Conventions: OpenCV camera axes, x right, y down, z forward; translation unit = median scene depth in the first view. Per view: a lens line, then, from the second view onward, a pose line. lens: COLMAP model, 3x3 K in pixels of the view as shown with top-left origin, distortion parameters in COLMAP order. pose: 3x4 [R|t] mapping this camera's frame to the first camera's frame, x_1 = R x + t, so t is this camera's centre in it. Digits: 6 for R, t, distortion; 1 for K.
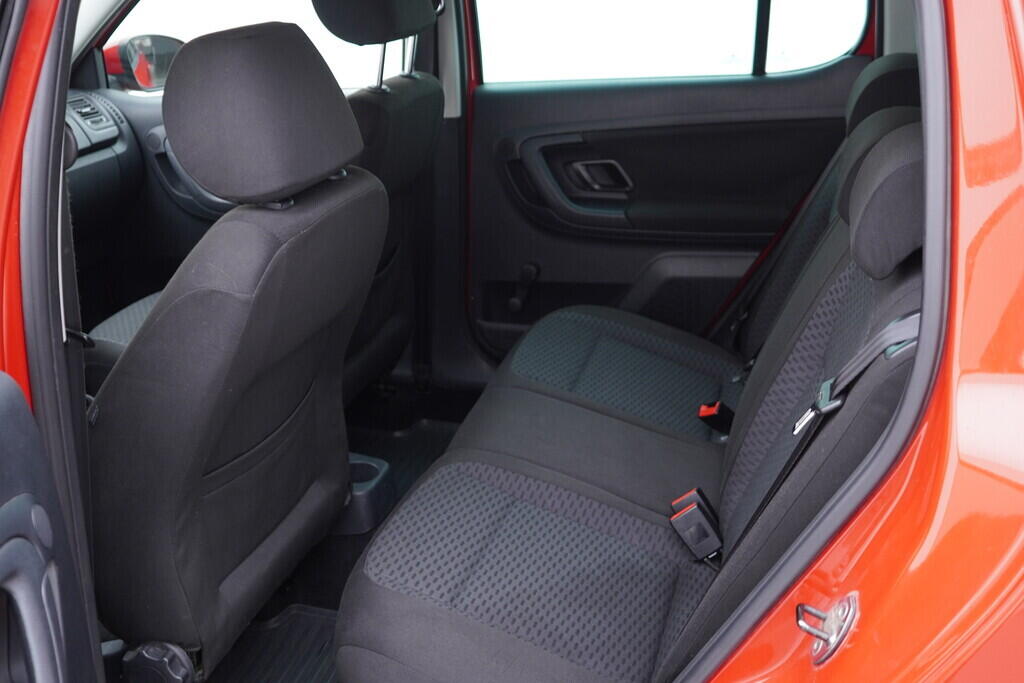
lens RADIAL K [[1058.6, 0, 508.8], [0, 1058.6, 340.3], [0, 0, 1]] dist [0.002684, 0.000000]
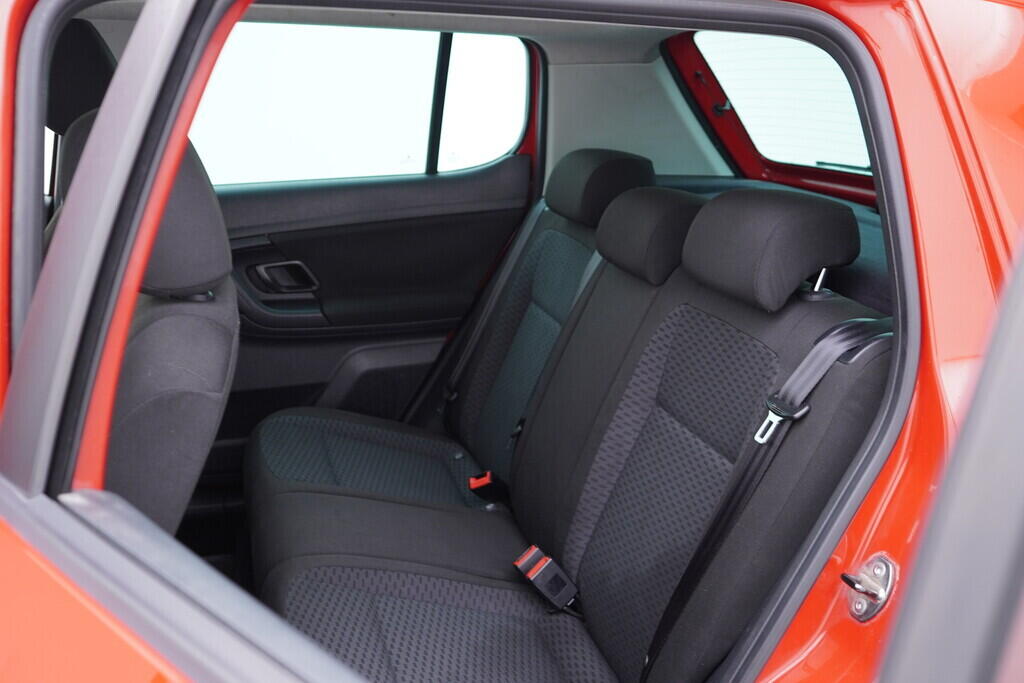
lens RADIAL K [[1058.6, 0, 506.5], [0, 1058.6, 345.2], [0, 0, 1]] dist [0.002684, 0.000000]
pose [[0.851705, -0.097635, 0.514846, -0.271180], [0.155425, 0.985346, -0.070257, 0.009547], [-0.500442, 0.139858, 0.854399, 0.062300]]
